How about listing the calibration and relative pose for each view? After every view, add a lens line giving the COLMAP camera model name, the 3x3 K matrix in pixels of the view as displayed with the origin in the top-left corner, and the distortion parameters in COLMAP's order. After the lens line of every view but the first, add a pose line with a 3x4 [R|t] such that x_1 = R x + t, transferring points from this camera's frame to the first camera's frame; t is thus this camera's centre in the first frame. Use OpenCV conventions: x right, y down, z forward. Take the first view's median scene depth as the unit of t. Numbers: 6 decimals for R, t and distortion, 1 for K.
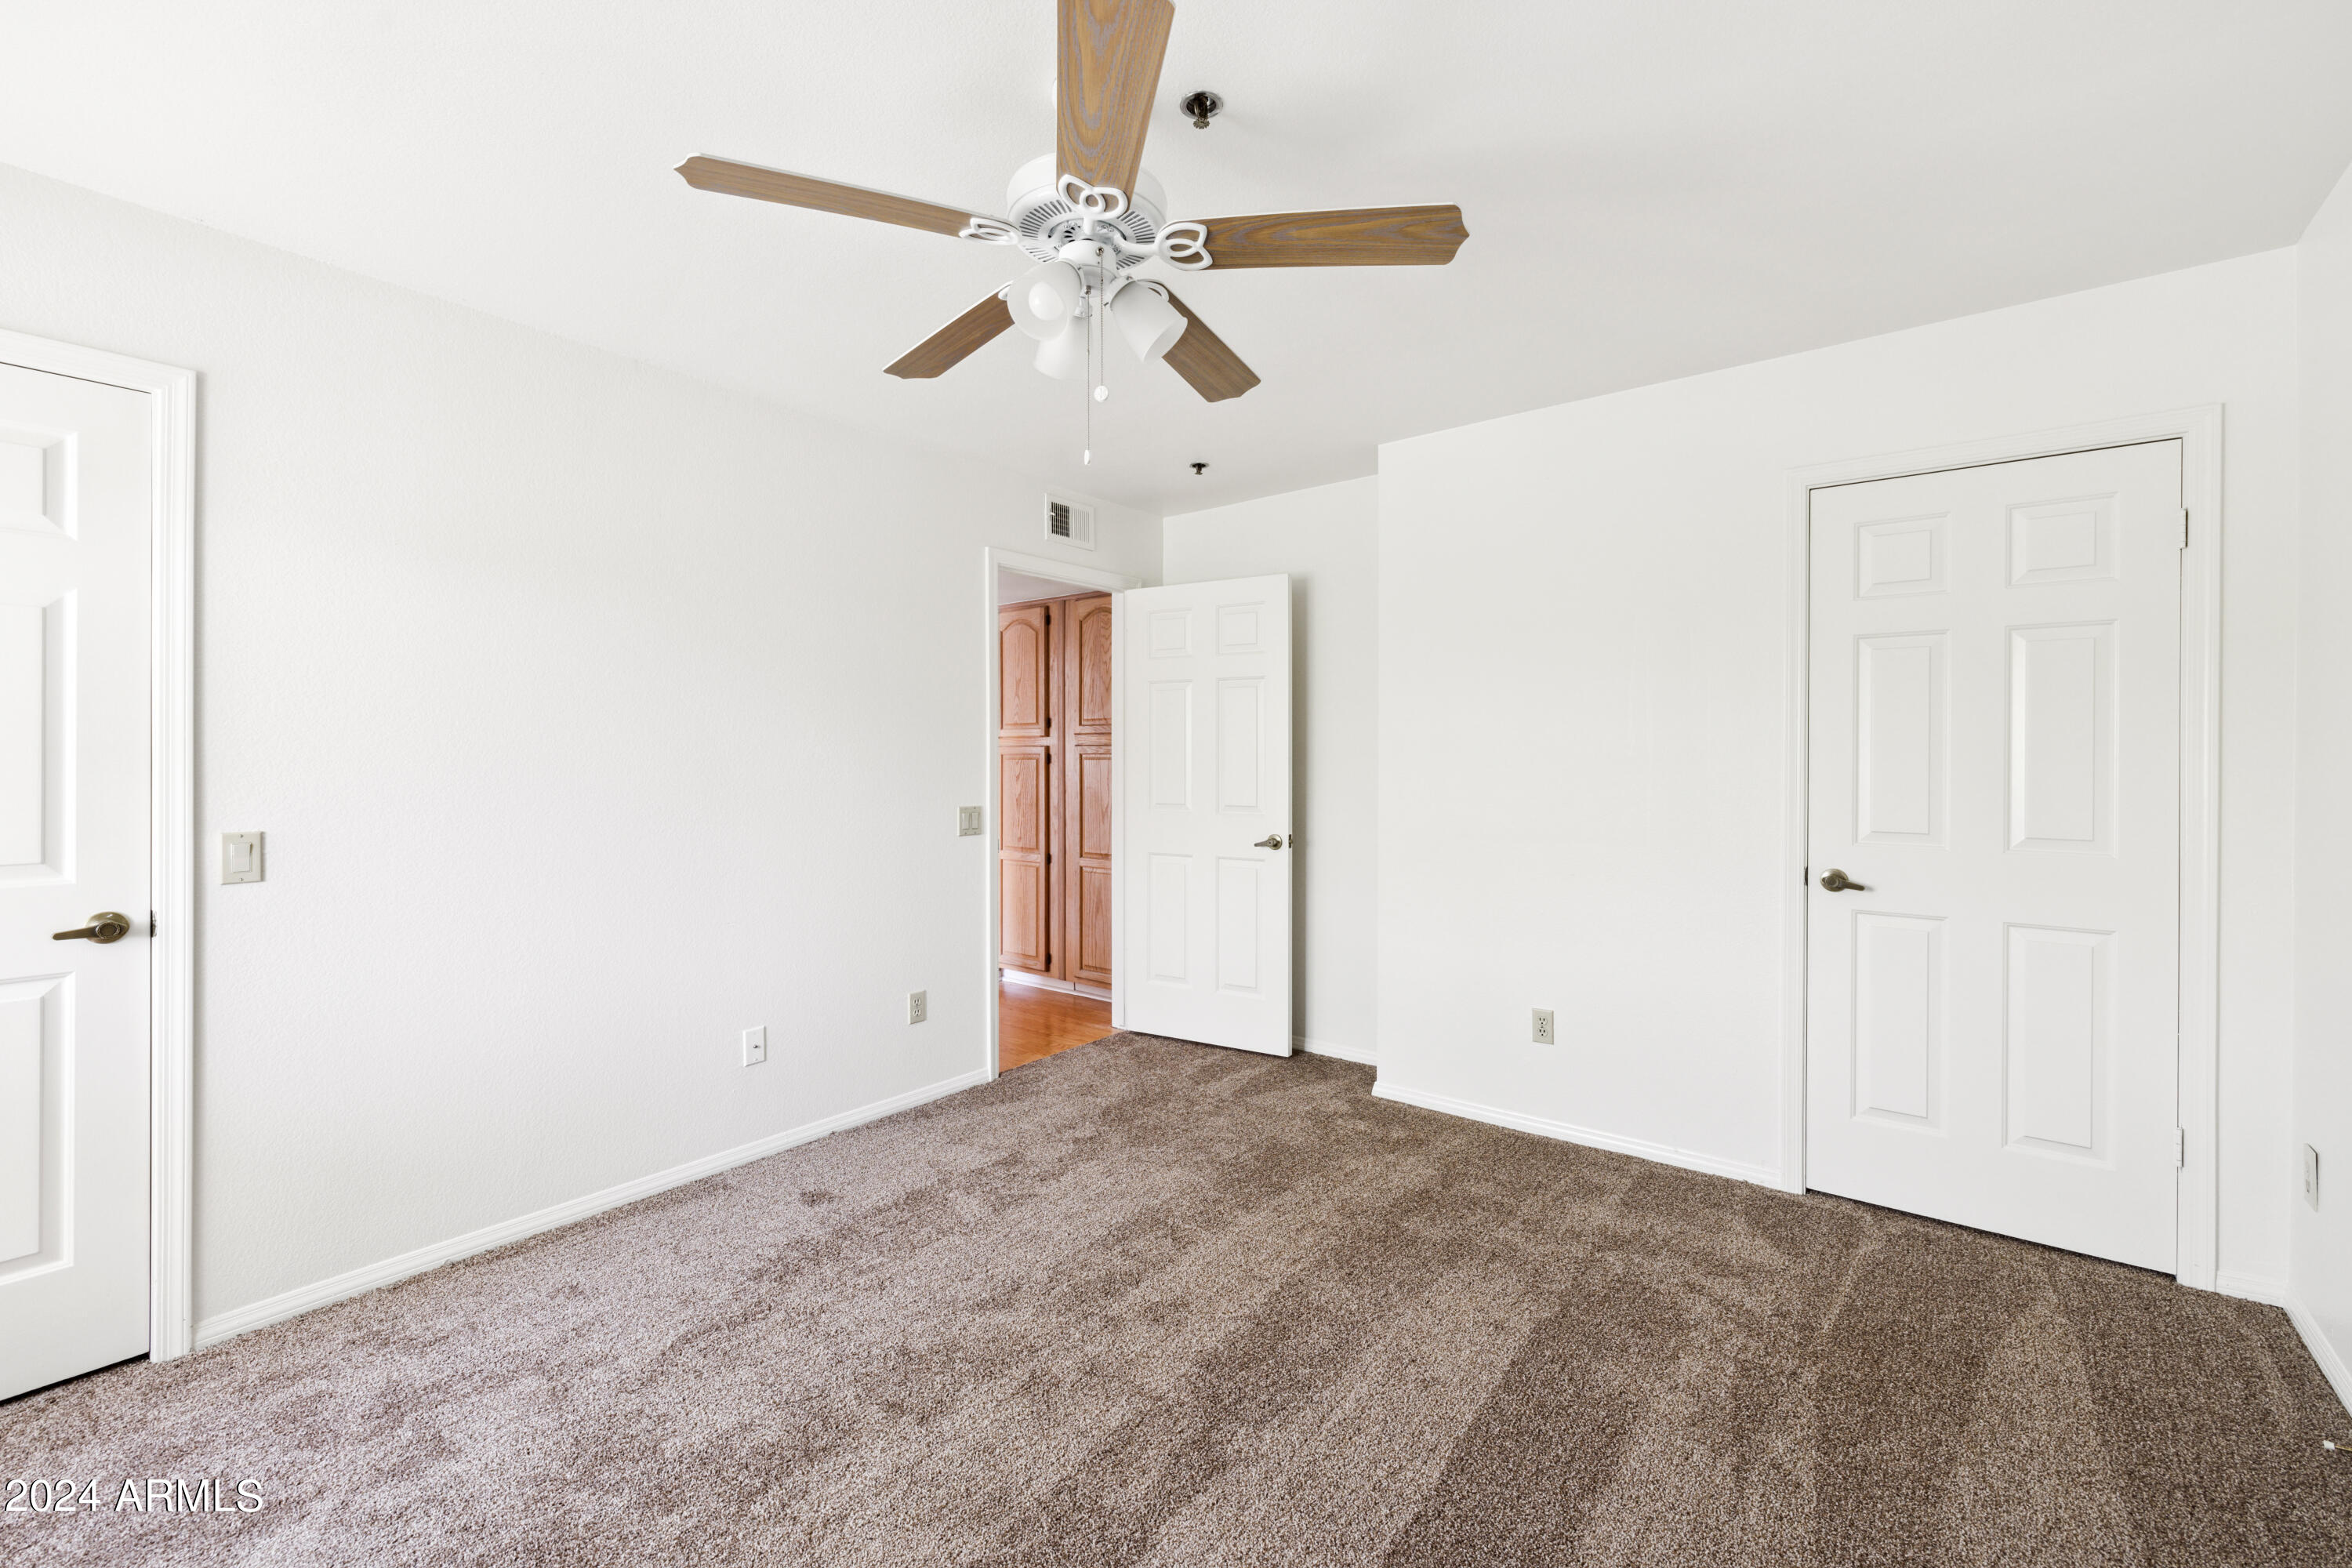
lens RADIAL K [[1003.7, 0, 1137.4], [0, 1003.7, 743.4], [0, 0, 1]] dist [0.001709, 0.000685]
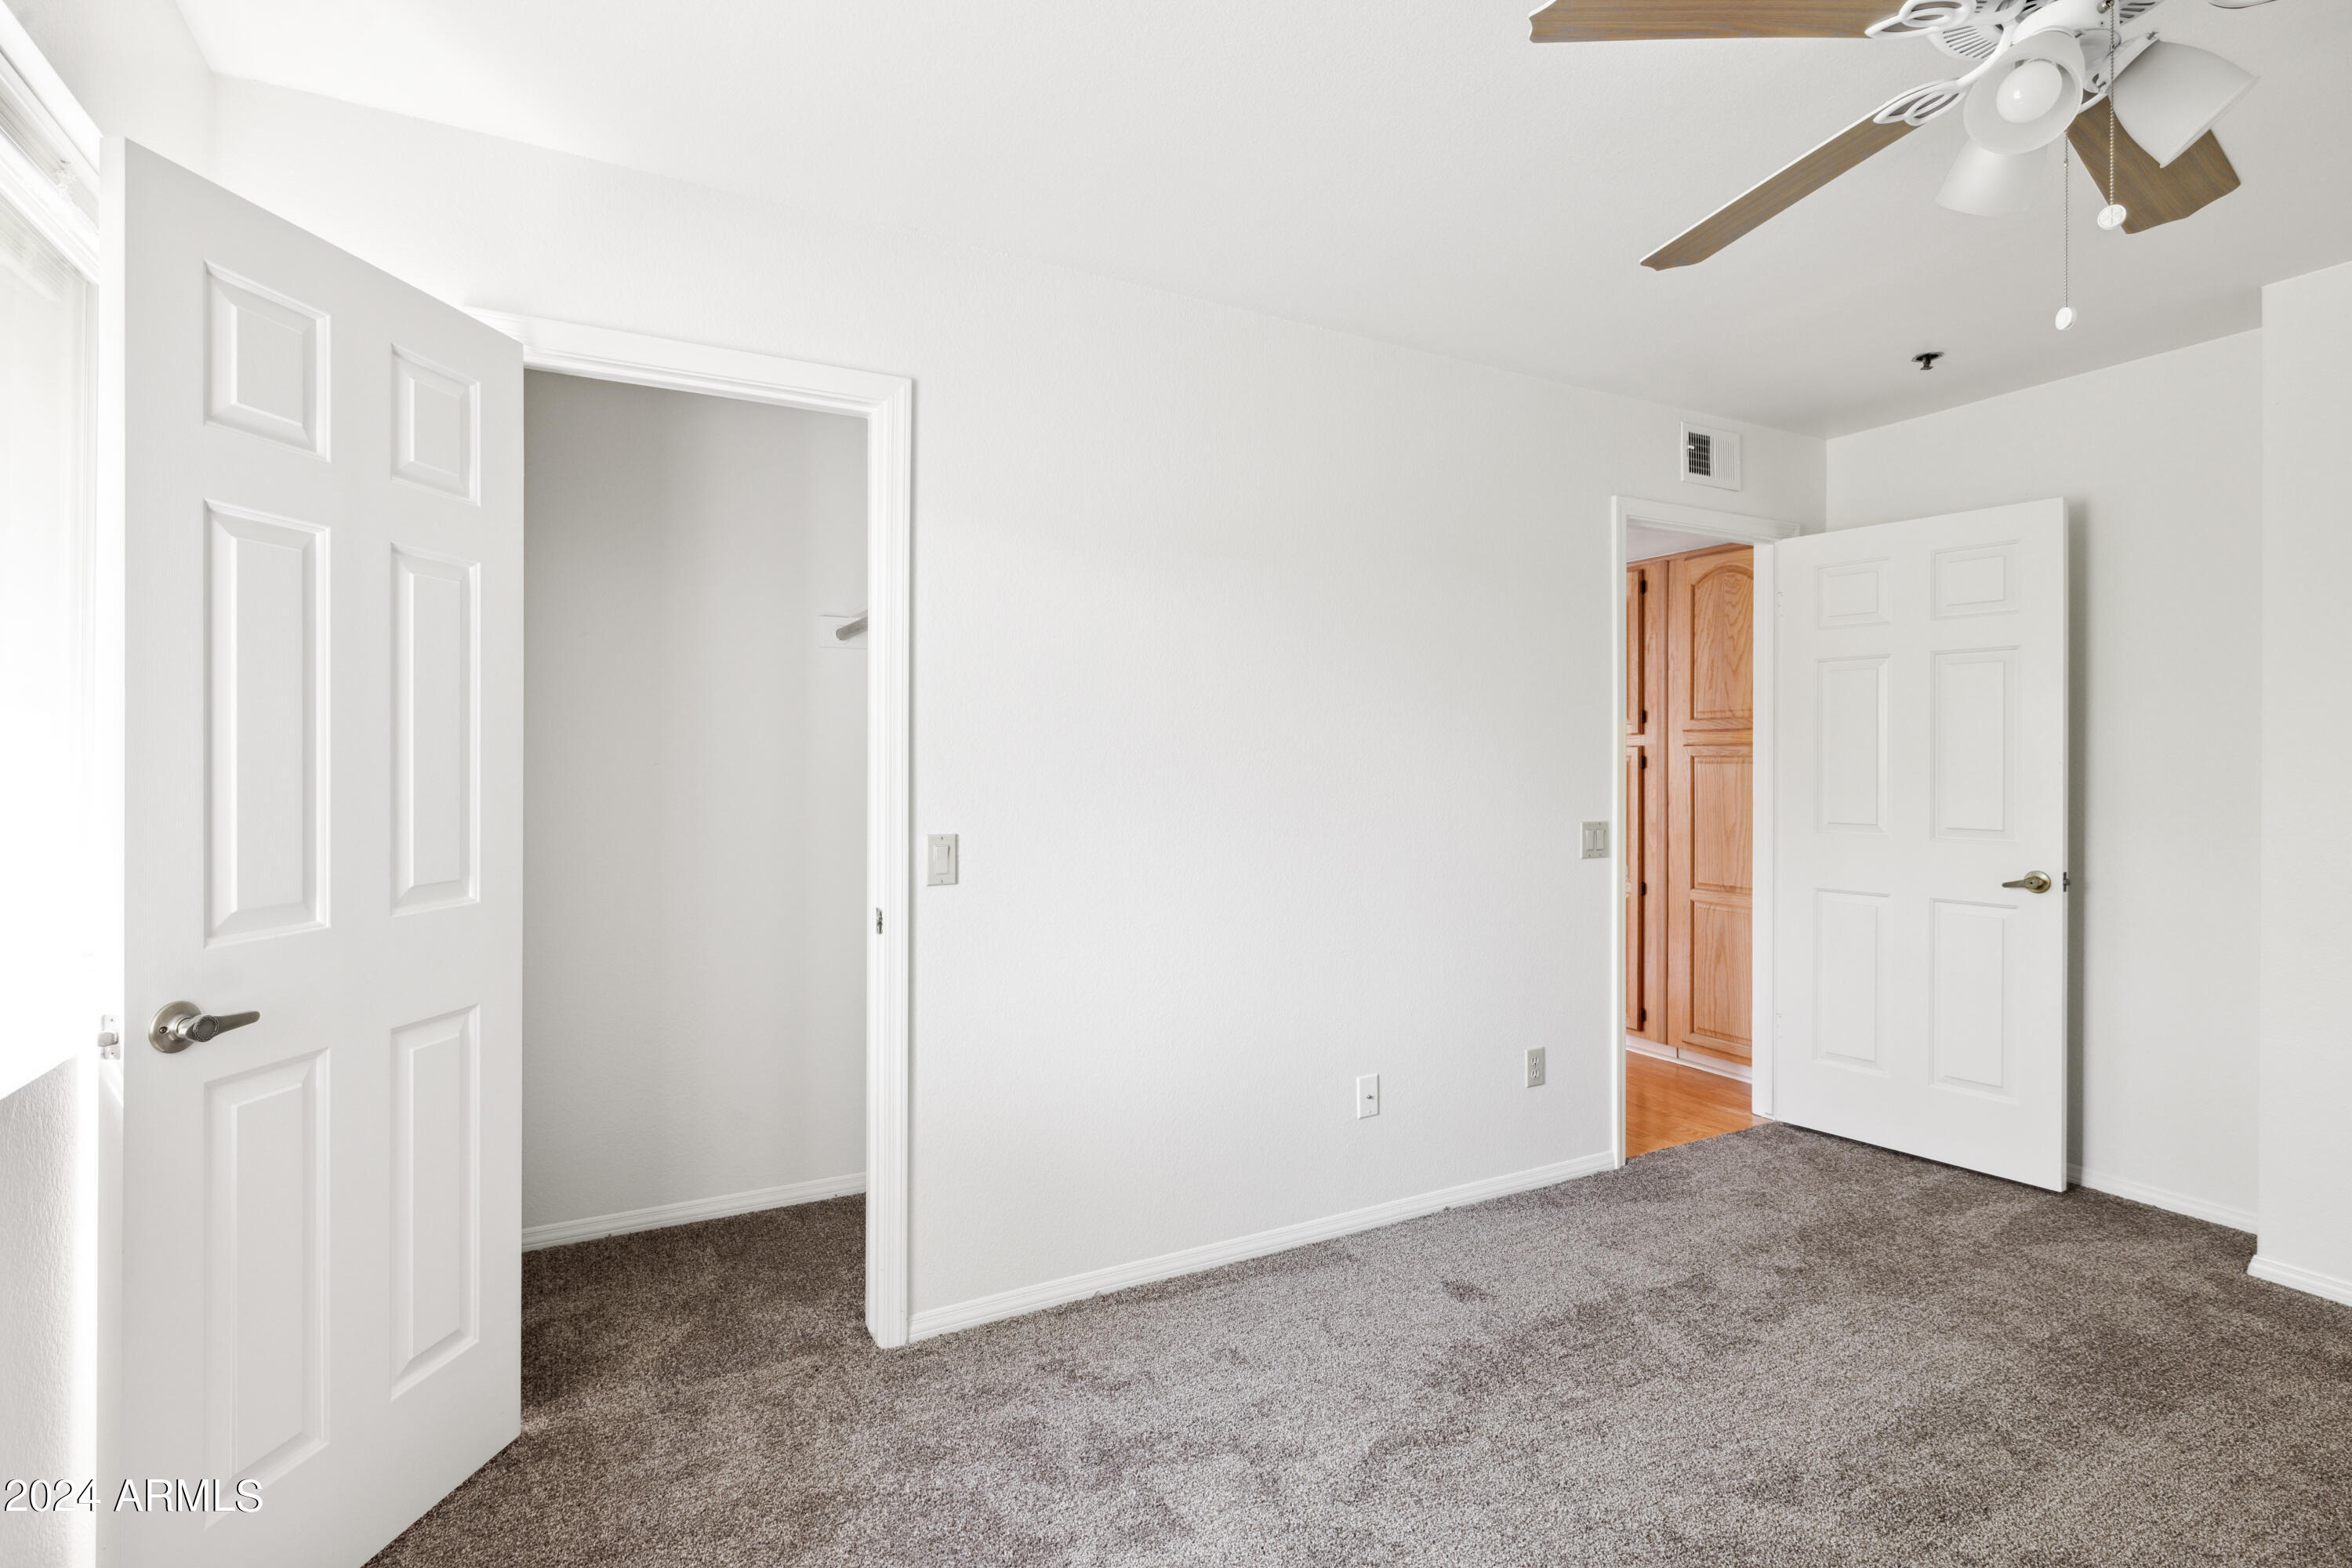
lens RADIAL K [[1169.0, 0, 1172.6], [0, 1169.0, 740.4], [0, 0, 1]] dist [-0.002355, 0.001066]
pose [[0.914467, -0.004930, -0.404630, -0.110277], [0.003777, 0.999986, -0.003648, -0.000018], [0.404643, 0.001807, 0.914473, 0.014407]]
